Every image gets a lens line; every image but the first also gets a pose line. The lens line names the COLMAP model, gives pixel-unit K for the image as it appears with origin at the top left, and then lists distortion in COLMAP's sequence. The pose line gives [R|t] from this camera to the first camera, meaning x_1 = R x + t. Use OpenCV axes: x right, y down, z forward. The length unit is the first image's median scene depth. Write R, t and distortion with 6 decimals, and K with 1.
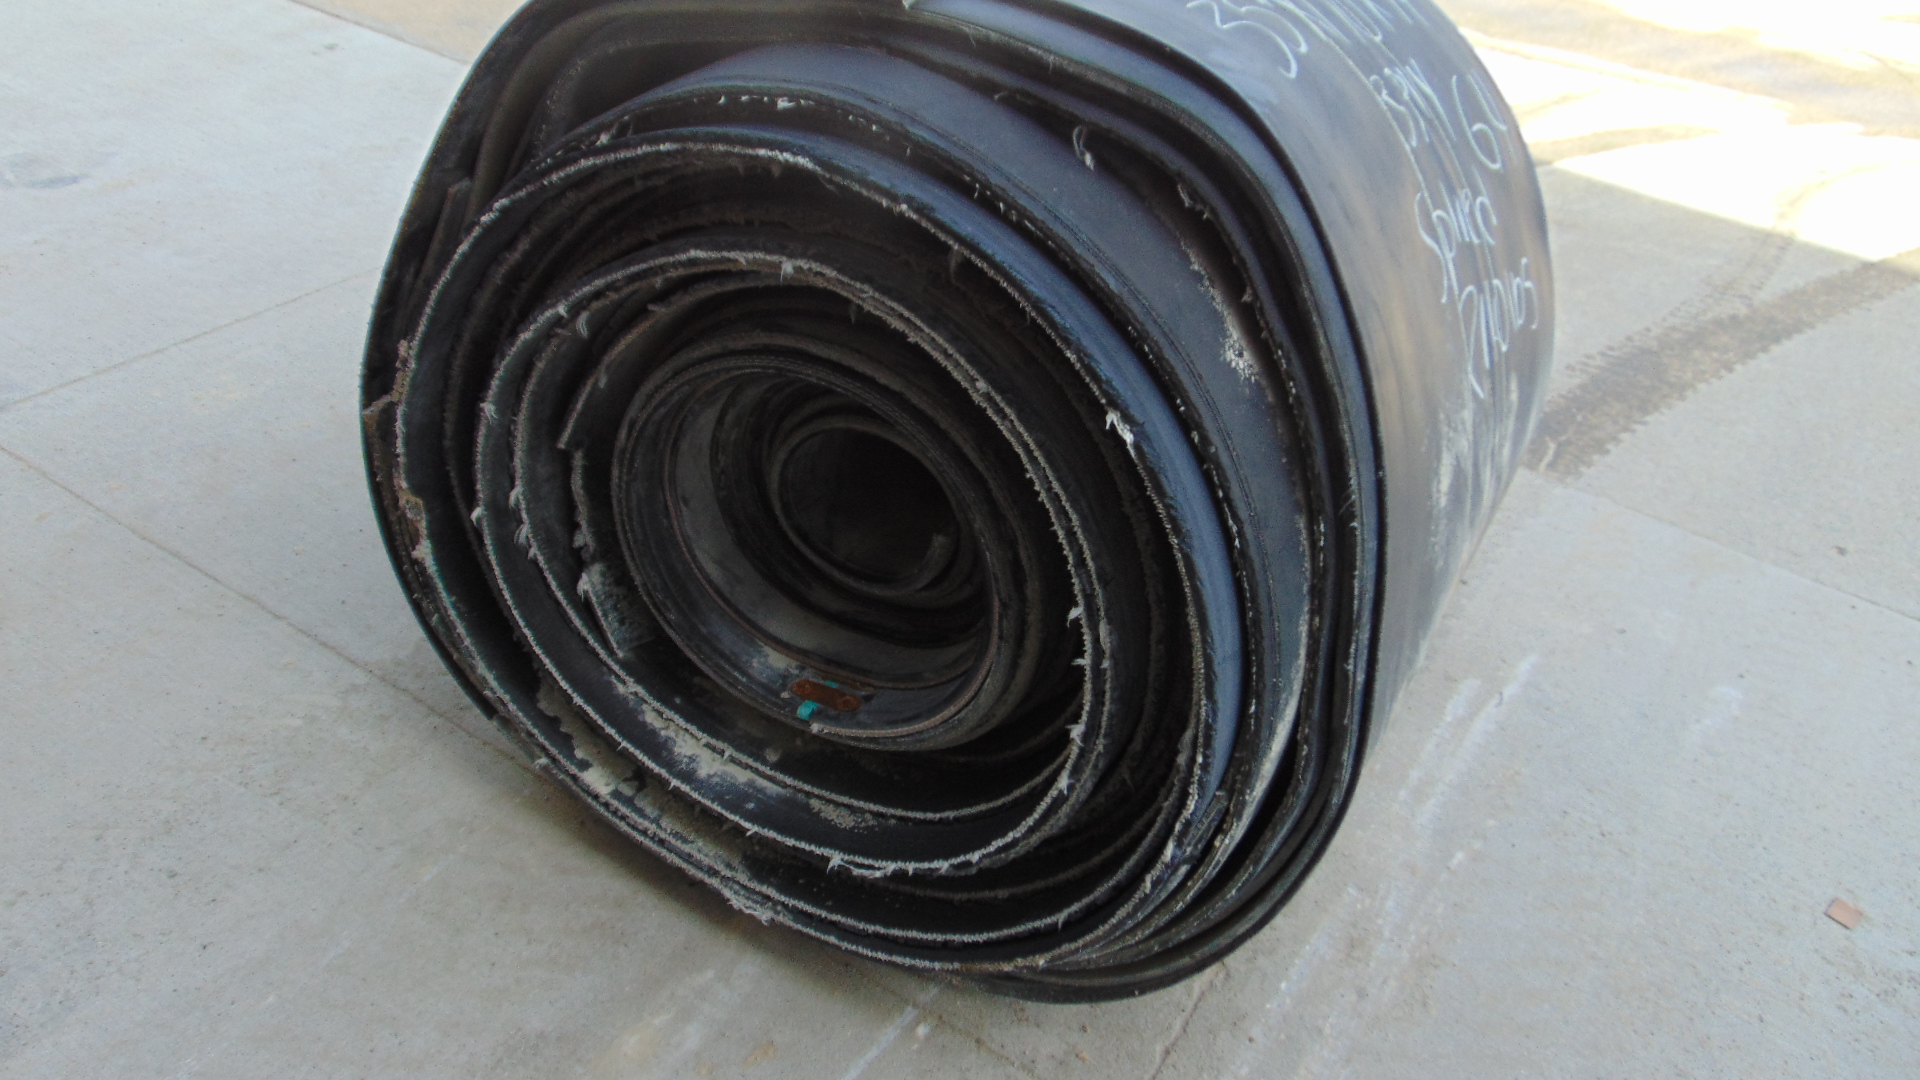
lens RADIAL K [[1427.7, 0, 960.0], [0, 1427.7, 540.0], [0, 0, 1]] dist [-0.038544, 0.070378]
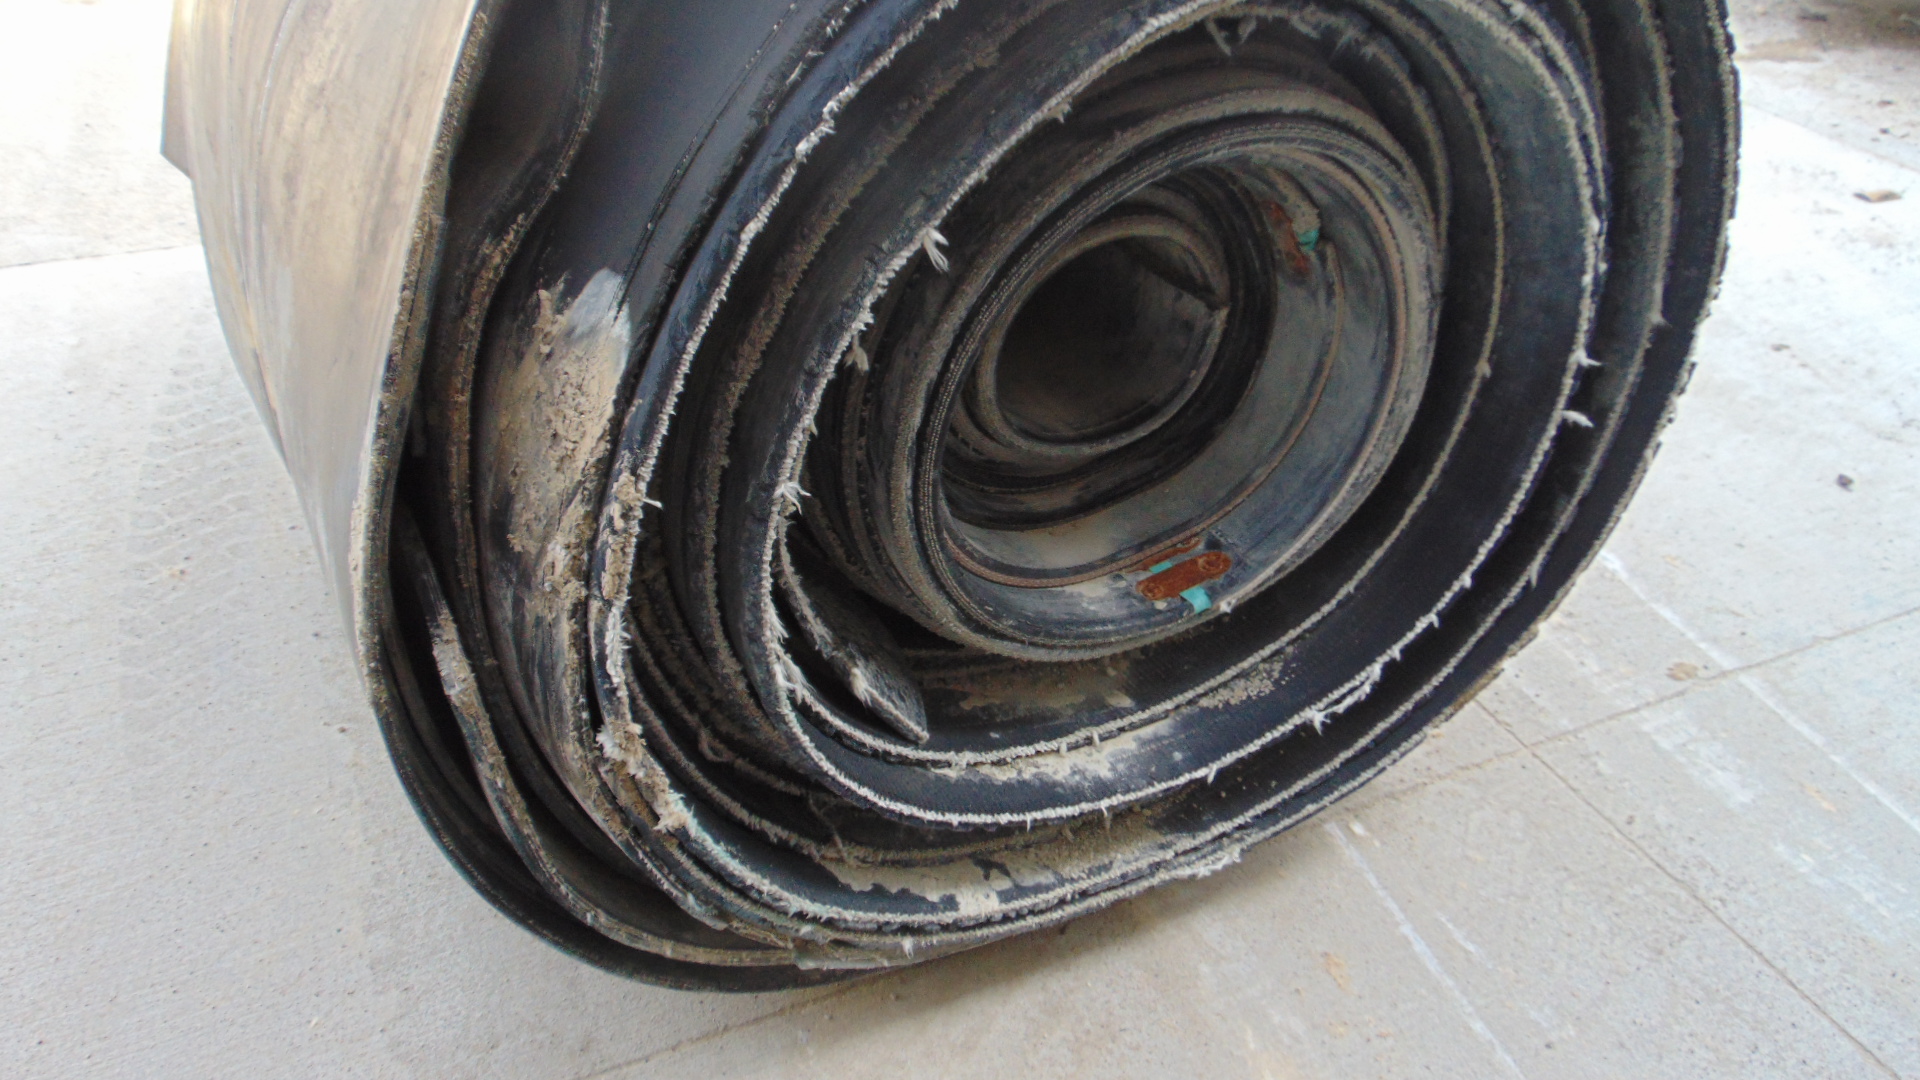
lens RADIAL K [[1427.7, 0, 960.0], [0, 1427.7, 540.0], [0, 0, 1]] dist [-0.038544, 0.070378]
pose [[0.564942, -0.577168, 0.589676, -0.593581], [0.513620, 0.805294, 0.296136, -0.195070], [-0.645783, 0.135570, 0.751389, 0.471348]]
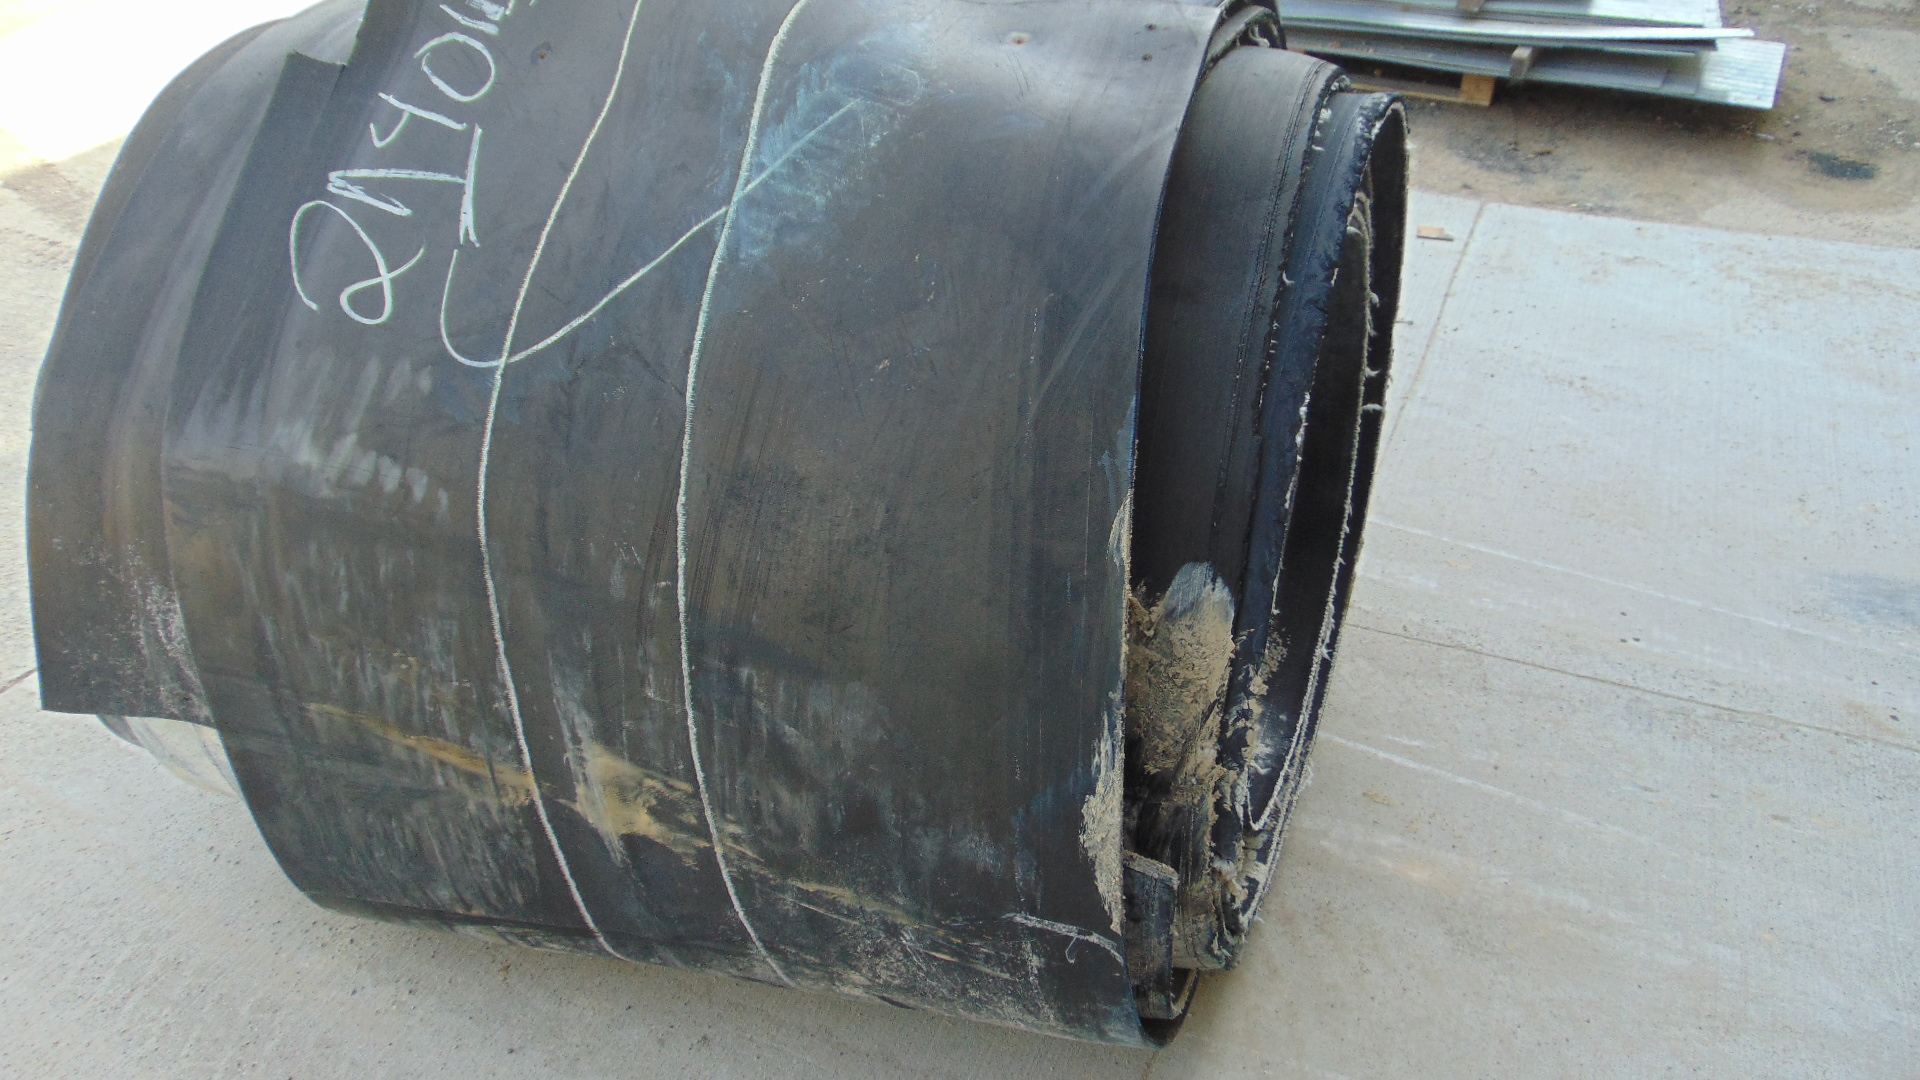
lens RADIAL K [[1427.7, 0, 960.0], [0, 1427.7, 540.0], [0, 0, 1]] dist [-0.038544, 0.070378]
pose [[-0.121209, -0.670136, 0.732275, -0.836097], [0.576531, 0.552999, 0.601502, -0.707865], [-0.808035, 0.495087, 0.319326, 0.764600]]
